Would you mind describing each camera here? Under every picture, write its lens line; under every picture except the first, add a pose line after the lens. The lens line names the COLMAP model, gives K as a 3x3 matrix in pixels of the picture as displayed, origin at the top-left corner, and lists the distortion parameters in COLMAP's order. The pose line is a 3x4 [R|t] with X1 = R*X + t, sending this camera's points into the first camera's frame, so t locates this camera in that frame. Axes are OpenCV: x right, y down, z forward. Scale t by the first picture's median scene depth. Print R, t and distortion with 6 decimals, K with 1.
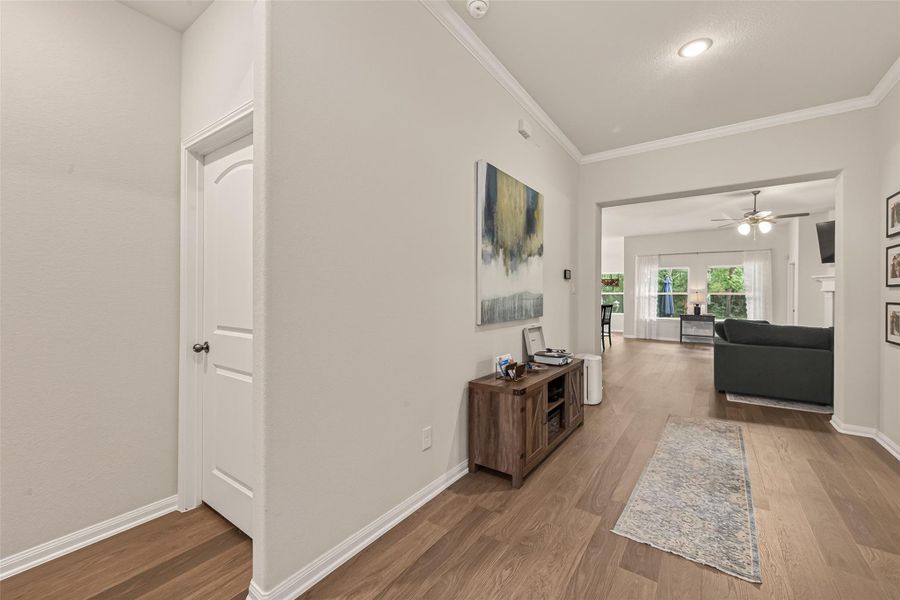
lens RADIAL K [[356.3, 0, 453.6], [0, 356.3, 294.8], [0, 0, 1]] dist [0.013071, -0.002570]
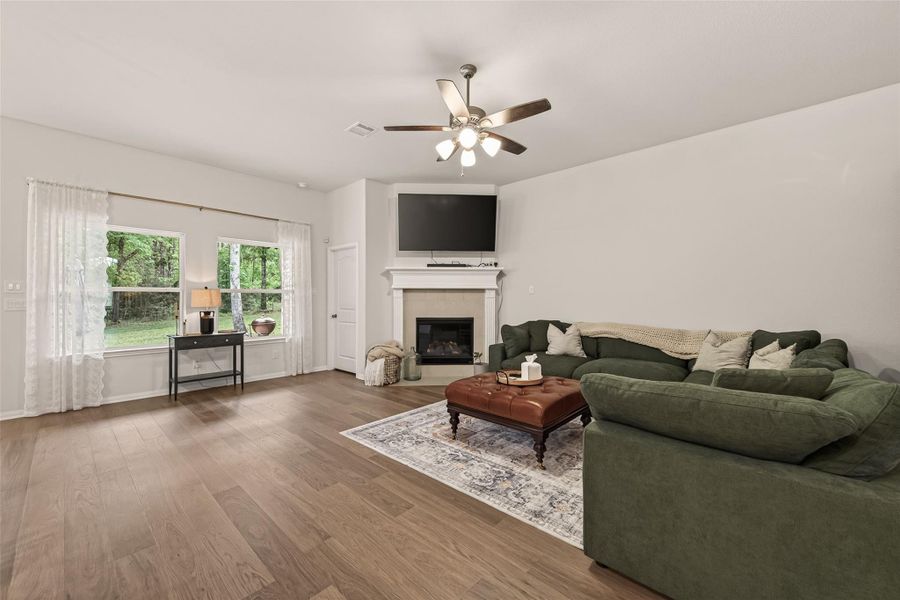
lens RADIAL K [[356.3, 0, 452.4], [0, 356.3, 299.2], [0, 0, 1]] dist [0.013071, -0.002570]
pose [[0.121227, -0.015697, 0.992501, 0.227408], [-0.001283, 0.999872, 0.015970, 0.001085], [-0.992624, -0.003209, 0.121192, 0.590617]]
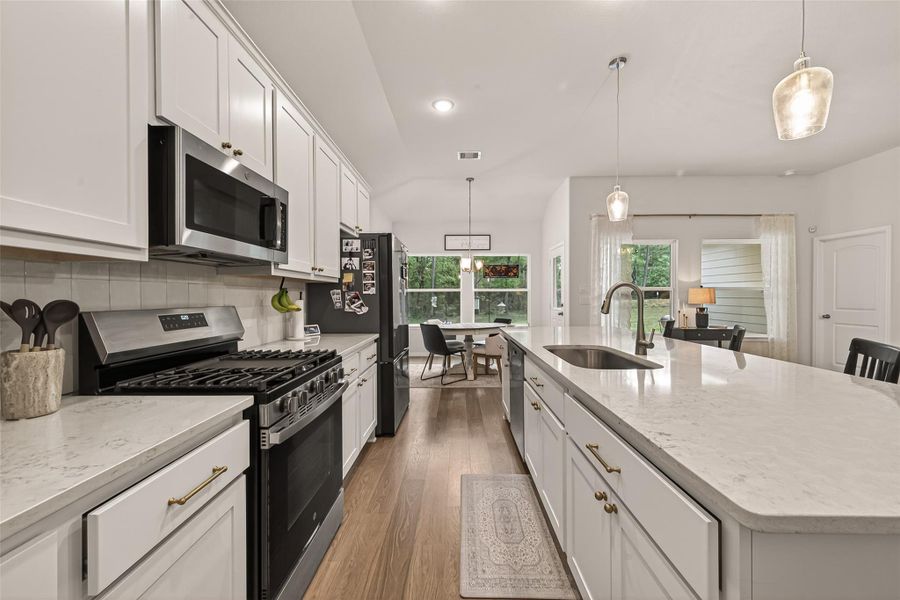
lens RADIAL K [[356.3, 0, 454.2], [0, 356.3, 298.0], [0, 0, 1]] dist [0.013071, -0.002570]
pose [[0.816110, -0.016120, 0.577672, 0.055962], [0.008775, 0.999841, 0.015504, -0.000628], [-0.577830, -0.007584, 0.816122, 0.752263]]
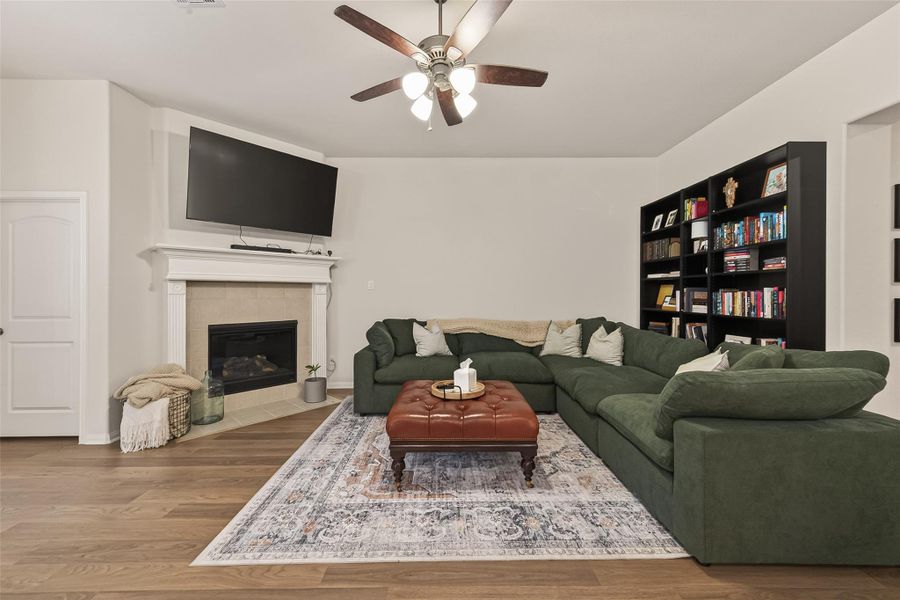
lens RADIAL K [[356.3, 0, 446.7], [0, 356.3, 294.5], [0, 0, 1]] dist [0.013071, -0.002570]
pose [[-0.585712, -0.011776, 0.810434, 0.338157], [-0.006857, 0.999931, 0.009574, 0.002360], [-0.810490, 0.000051, -0.585752, 0.736837]]
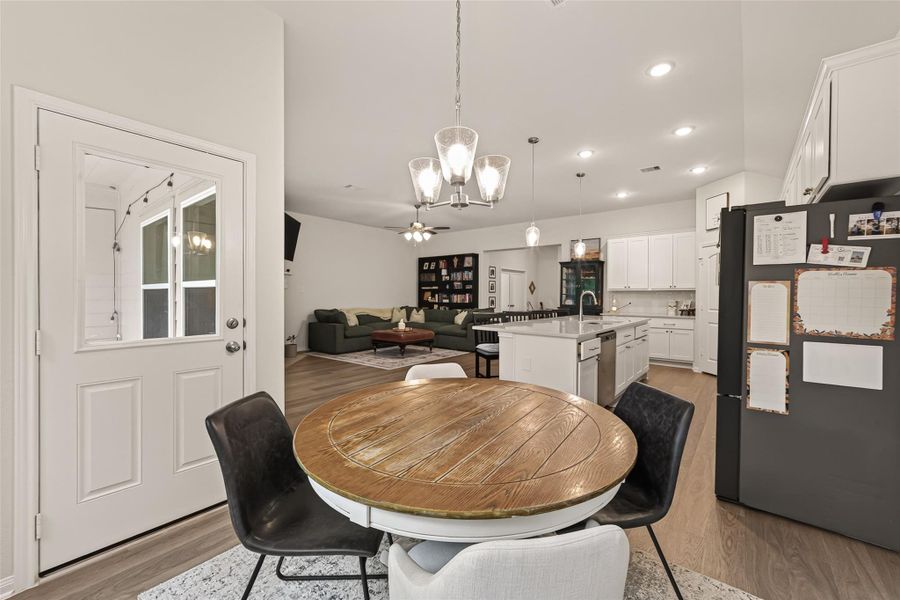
lens RADIAL K [[356.3, 0, 456.7], [0, 356.3, 293.4], [0, 0, 1]] dist [0.013071, -0.002570]
pose [[-0.998642, -0.014306, 0.050089, 0.401297], [-0.014628, 0.999875, -0.006062, 0.003101], [-0.049996, -0.006786, -0.998726, 1.328671]]
